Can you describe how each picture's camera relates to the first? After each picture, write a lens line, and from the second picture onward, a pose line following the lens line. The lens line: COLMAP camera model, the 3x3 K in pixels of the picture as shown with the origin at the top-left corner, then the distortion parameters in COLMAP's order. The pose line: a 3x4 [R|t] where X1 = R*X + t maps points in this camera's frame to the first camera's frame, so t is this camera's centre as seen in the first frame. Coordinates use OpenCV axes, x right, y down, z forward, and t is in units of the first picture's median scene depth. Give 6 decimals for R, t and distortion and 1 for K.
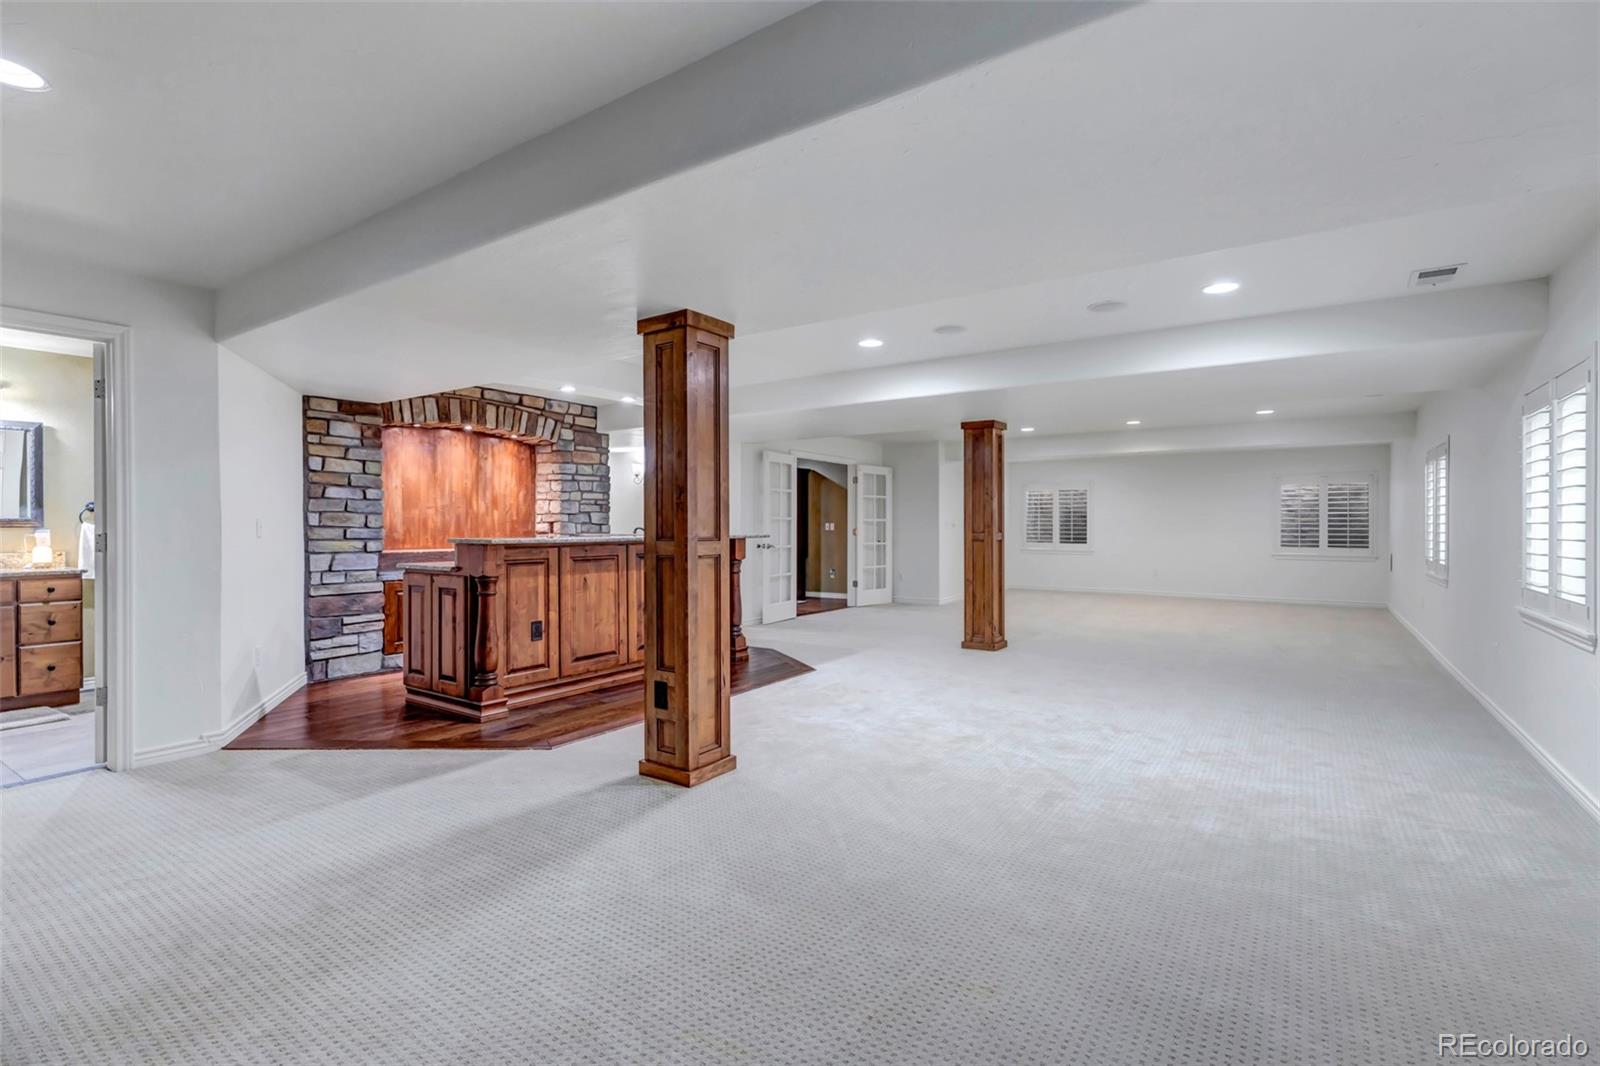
lens RADIAL K [[718.5, 0, 806.5], [0, 718.5, 528.6], [0, 0, 1]] dist [0.005682, -0.000294]
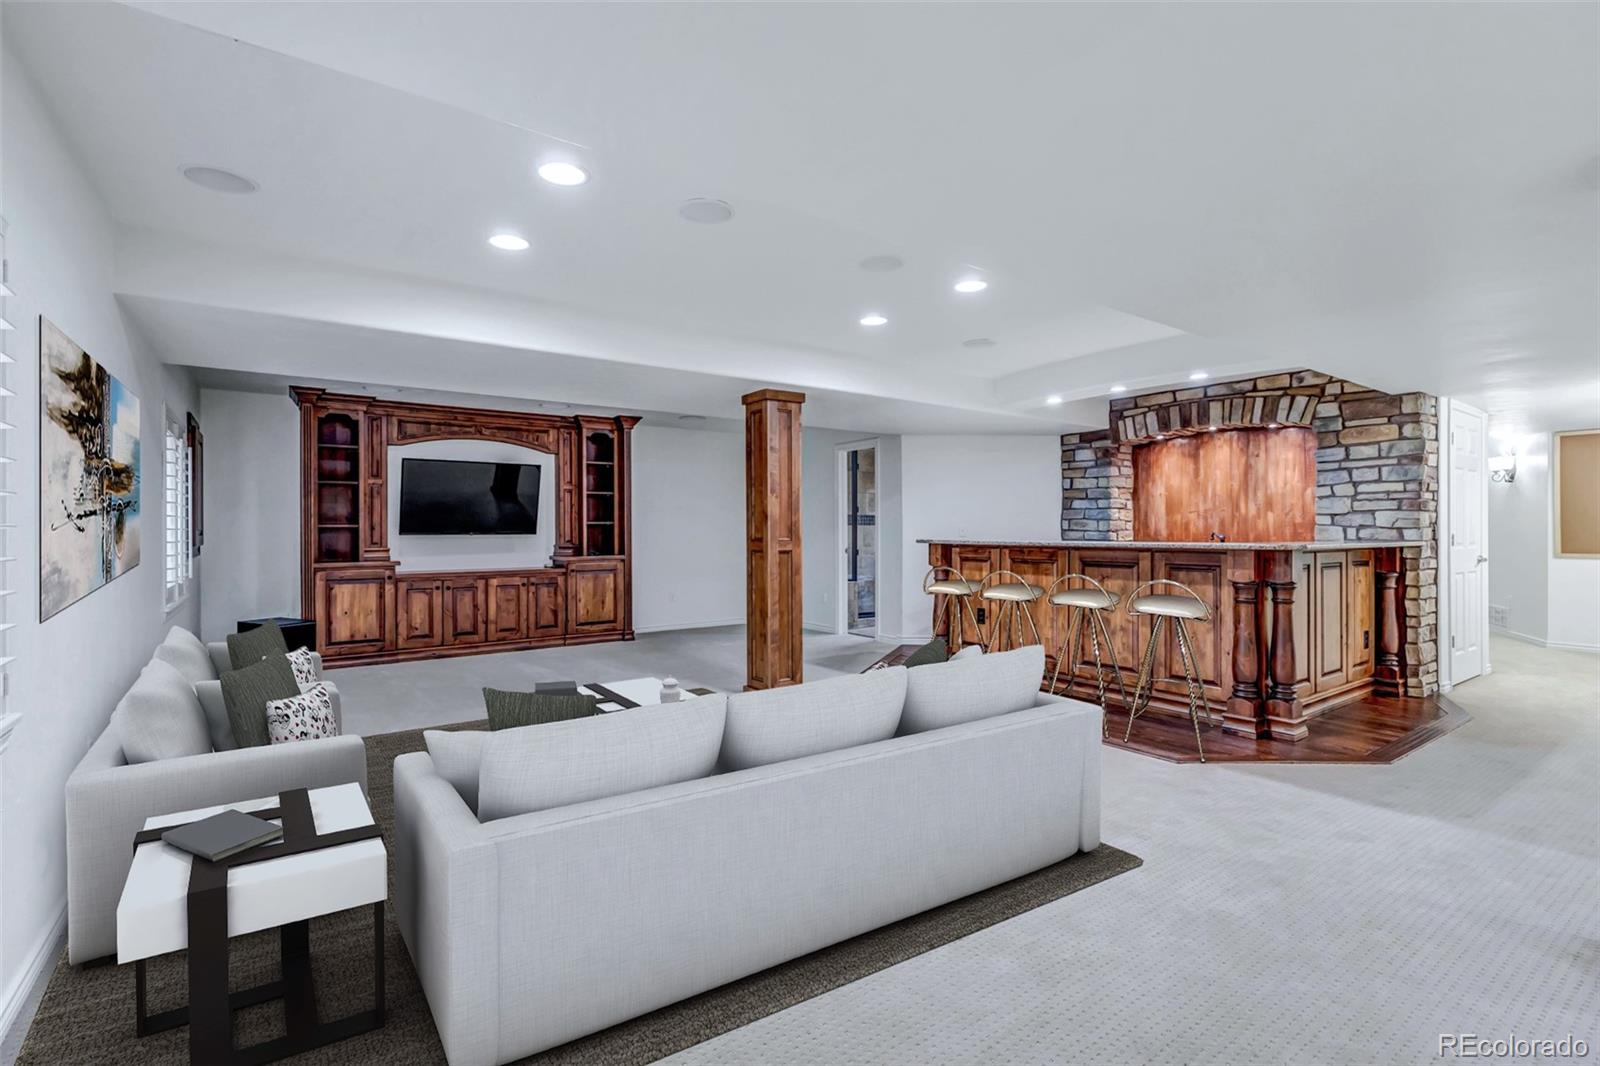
lens RADIAL K [[718.5, 0, 803.8], [0, 718.5, 531.0], [0, 0, 1]] dist [0.005682, -0.000294]
pose [[-0.325178, 0.002839, -0.945649, 0.618232], [-0.004280, 0.999981, 0.004473, -0.004217], [0.945643, 0.005502, -0.325160, 0.786028]]
